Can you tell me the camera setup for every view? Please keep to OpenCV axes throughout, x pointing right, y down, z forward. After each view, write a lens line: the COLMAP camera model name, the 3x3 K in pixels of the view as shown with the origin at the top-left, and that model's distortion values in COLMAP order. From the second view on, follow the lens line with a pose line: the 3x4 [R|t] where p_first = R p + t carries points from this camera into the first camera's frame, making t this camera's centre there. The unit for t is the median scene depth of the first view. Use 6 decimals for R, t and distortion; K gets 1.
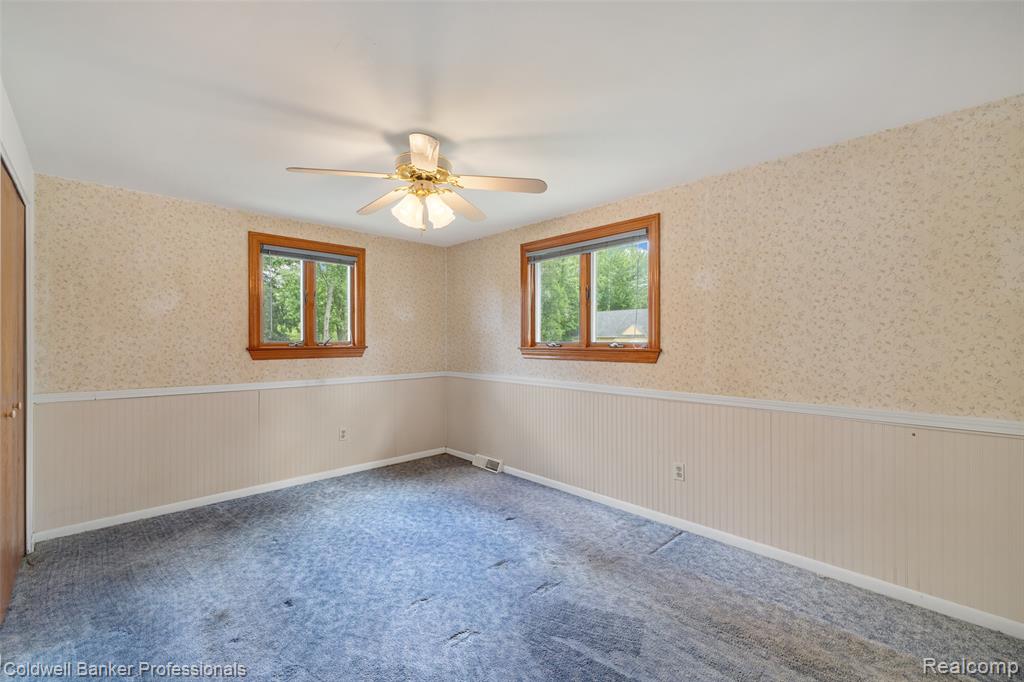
lens RADIAL K [[441.6, 0, 511.2], [0, 441.6, 338.7], [0, 0, 1]] dist [0.001634, 0.000066]
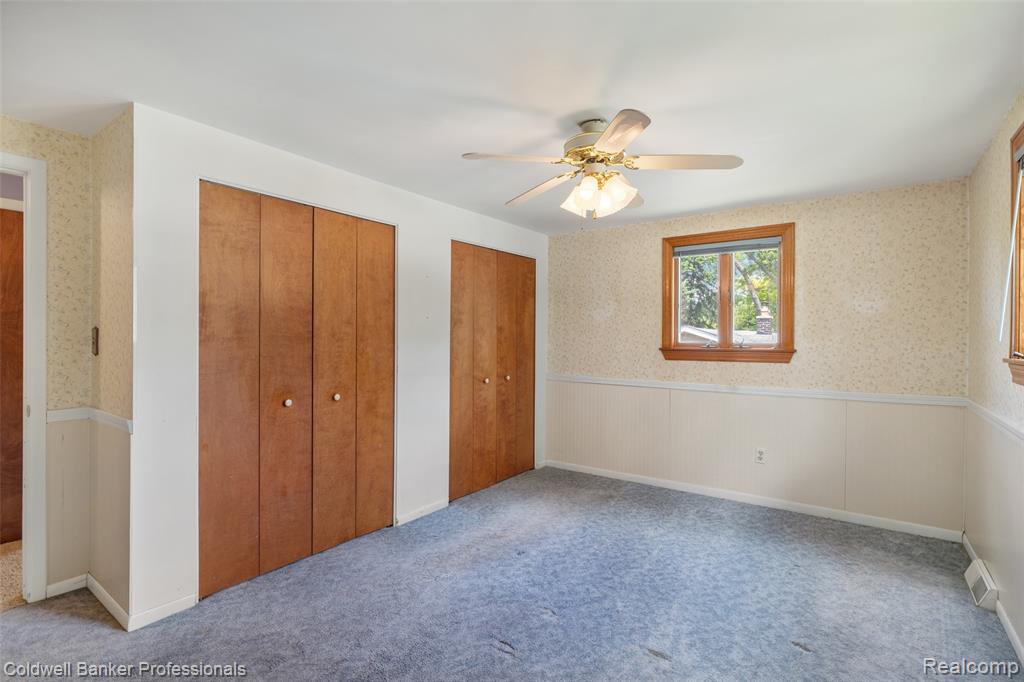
lens RADIAL K [[489.9, 0, 512.0], [0, 489.9, 341.0], [0, 0, 1]] dist [-0.000416, -0.000033]
pose [[0.163063, 0.005534, -0.986600, 0.513512], [-0.001496, 0.999985, 0.005362, -0.002279], [0.986615, 0.000601, 0.163068, 0.455512]]
